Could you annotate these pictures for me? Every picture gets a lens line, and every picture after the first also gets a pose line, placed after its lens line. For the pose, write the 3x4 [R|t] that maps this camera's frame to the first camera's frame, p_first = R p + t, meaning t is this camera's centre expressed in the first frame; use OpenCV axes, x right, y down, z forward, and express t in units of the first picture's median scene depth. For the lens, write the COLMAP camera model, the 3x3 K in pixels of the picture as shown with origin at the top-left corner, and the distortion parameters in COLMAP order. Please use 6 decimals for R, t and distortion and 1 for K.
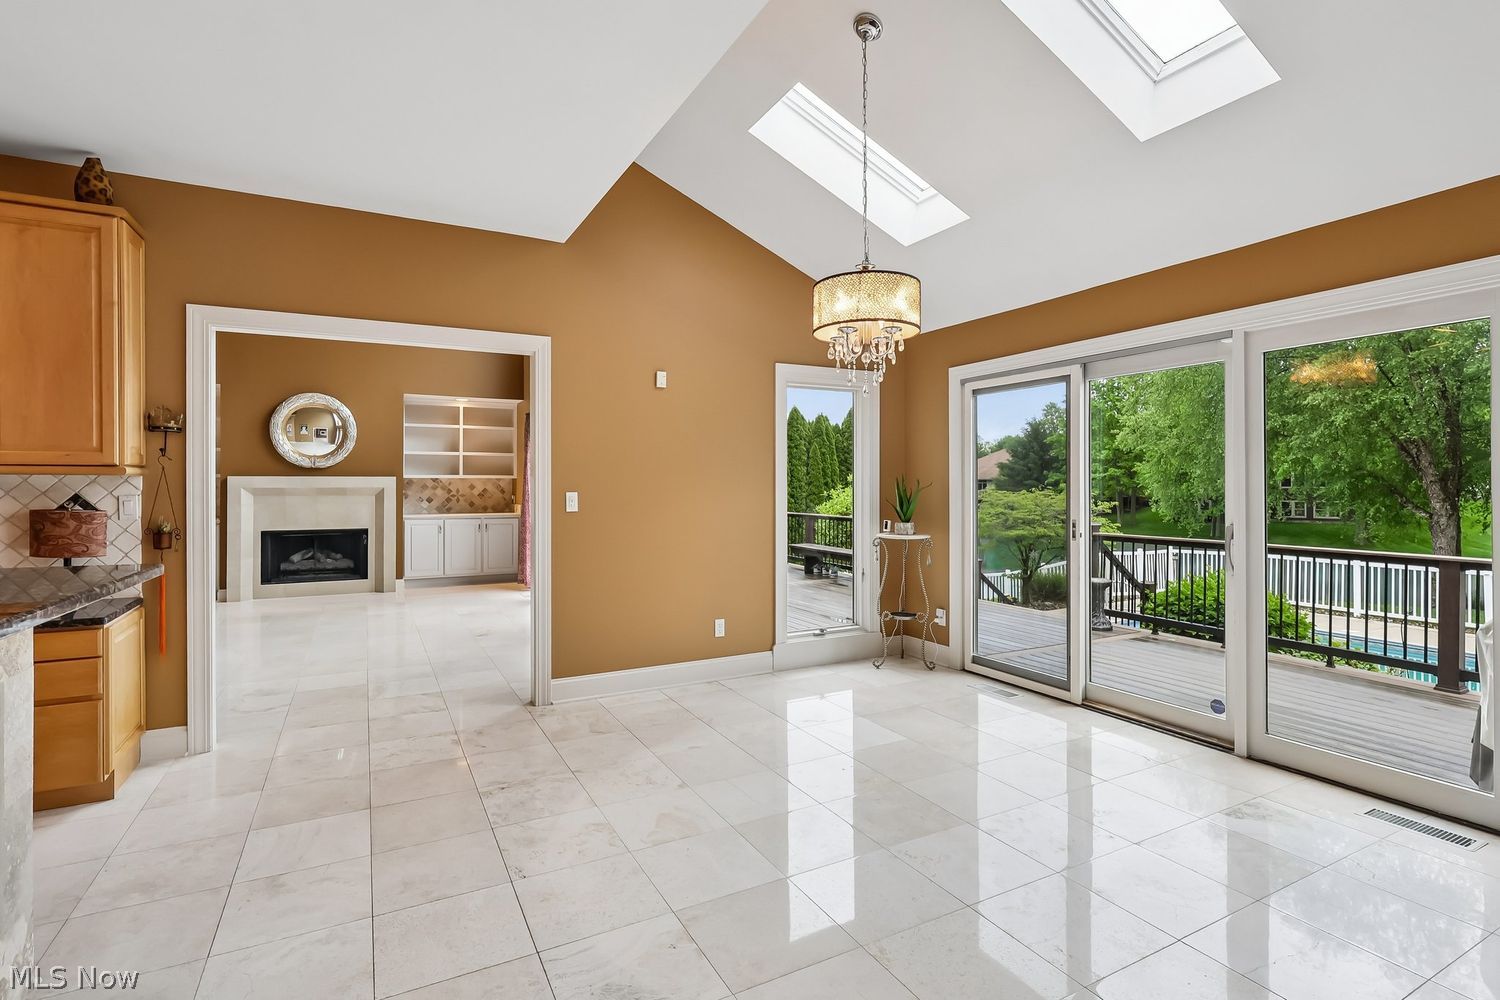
lens RADIAL K [[716.6, 0, 746.1], [0, 716.6, 493.8], [0, 0, 1]] dist [-0.000783, 0.000730]
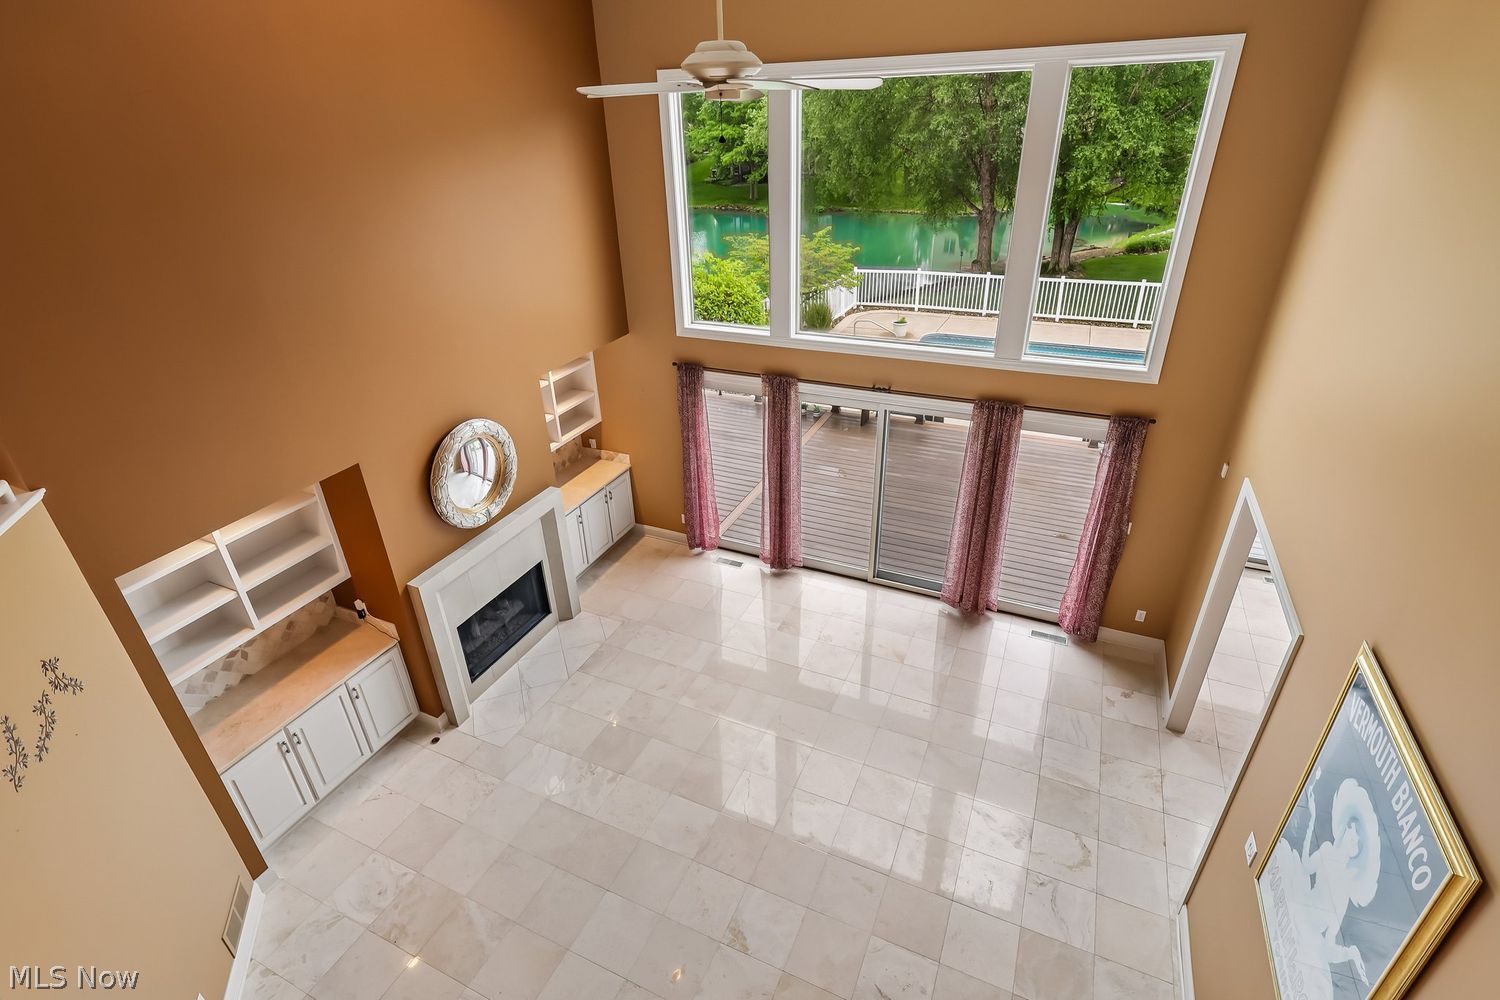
lens RADIAL K [[700.8, 0, 747.1], [0, 700.8, 506.8], [0, 0, 1]] dist [-0.004669, -0.000160]
pose [[0.795696, -0.311595, 0.519401, -0.715409], [0.034757, 0.879603, 0.474438, -0.347025], [-0.604699, -0.359455, 0.710726, 0.345067]]
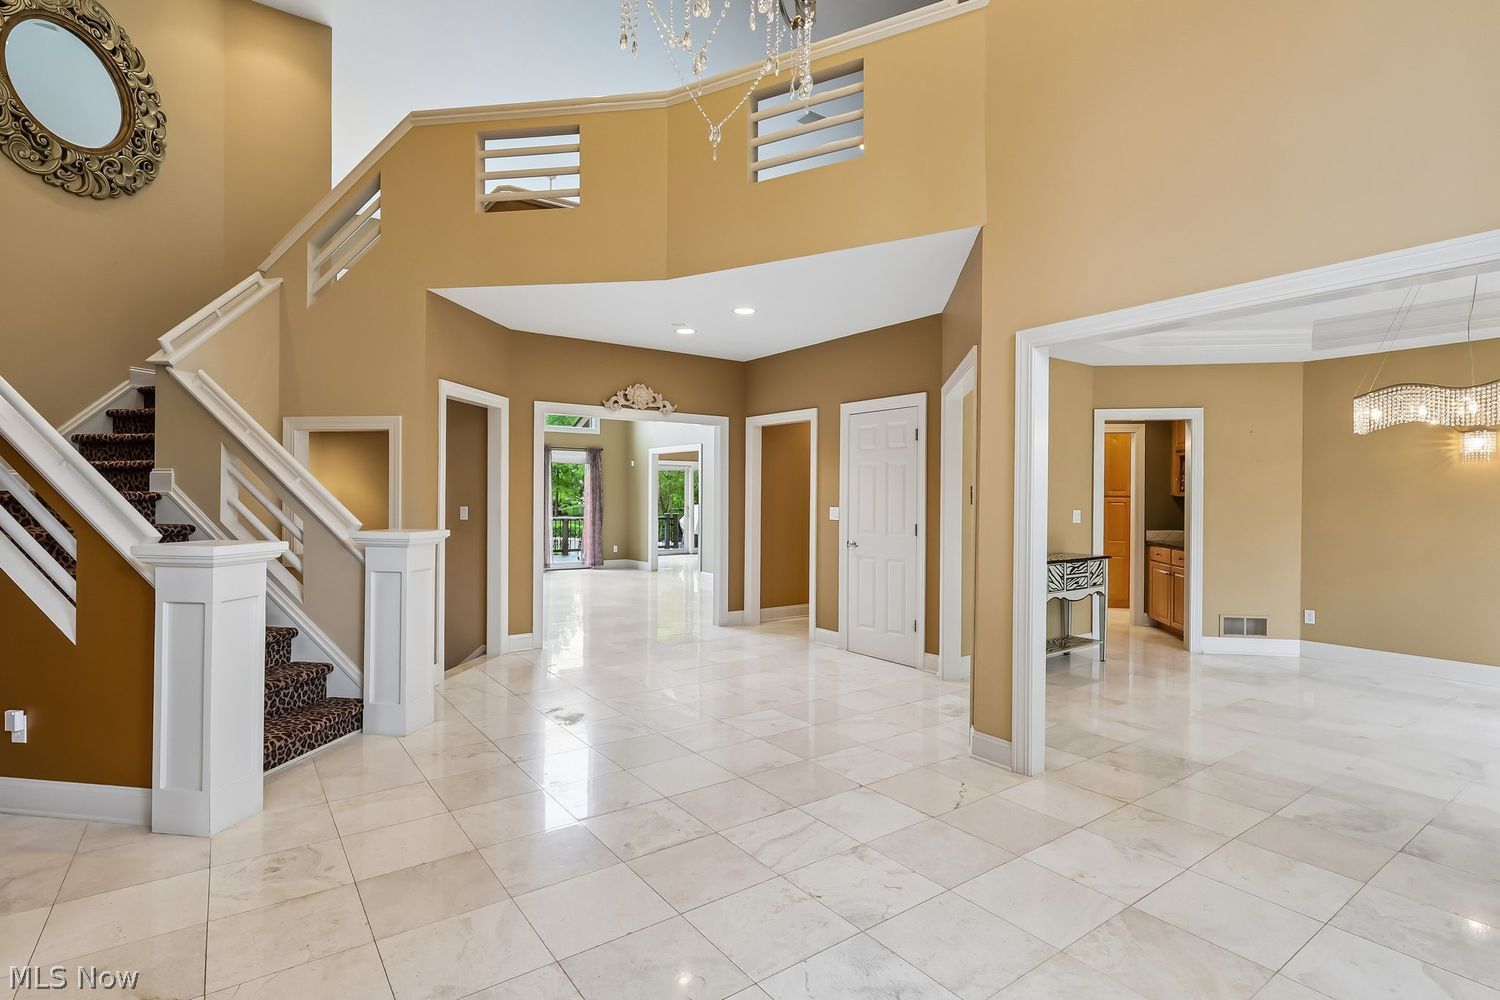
lens RADIAL K [[724.3, 0, 750.0], [0, 724.3, 500.0], [0, 0, 1]] dist [-0.000999, -0.000790]
pose [[-0.129676, -0.008868, 0.991517, -1.619217], [0.006466, 0.999931, 0.009789, -0.012377], [-0.991535, 0.007681, -0.129610, 0.485110]]
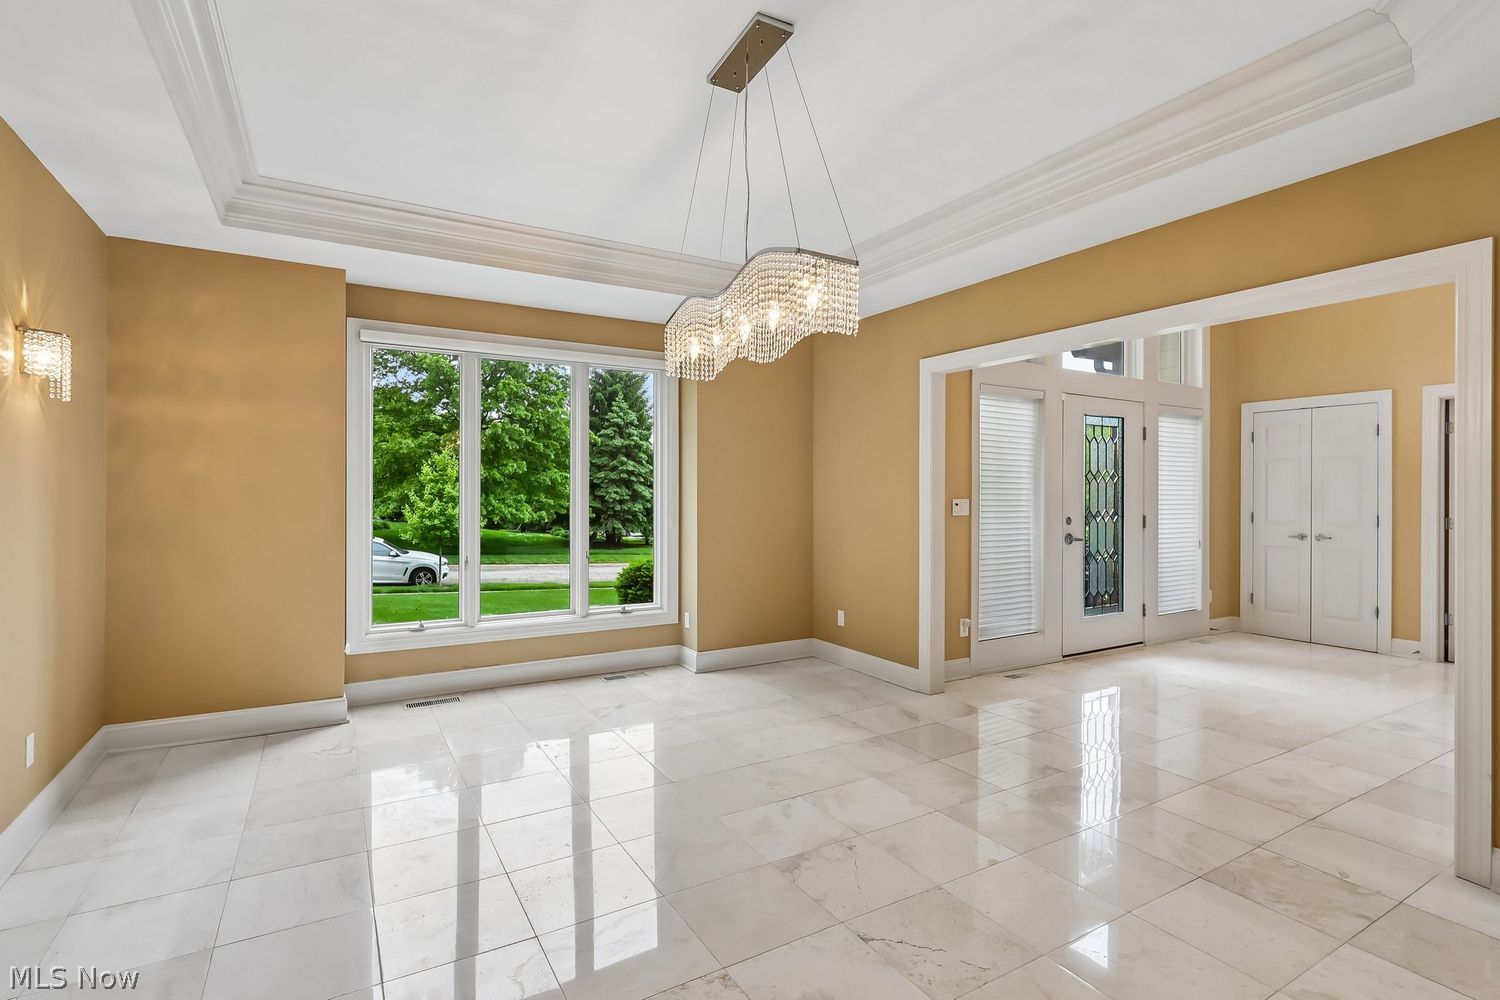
lens RADIAL K [[716.6, 0, 746.1], [0, 716.6, 493.8], [0, 0, 1]] dist [-0.000783, 0.000730]
pose [[0.030947, -0.003981, -0.999513, -0.970133], [-0.016907, 0.999847, -0.004506, 0.001285], [0.999378, 0.017038, 0.030875, -0.016036]]
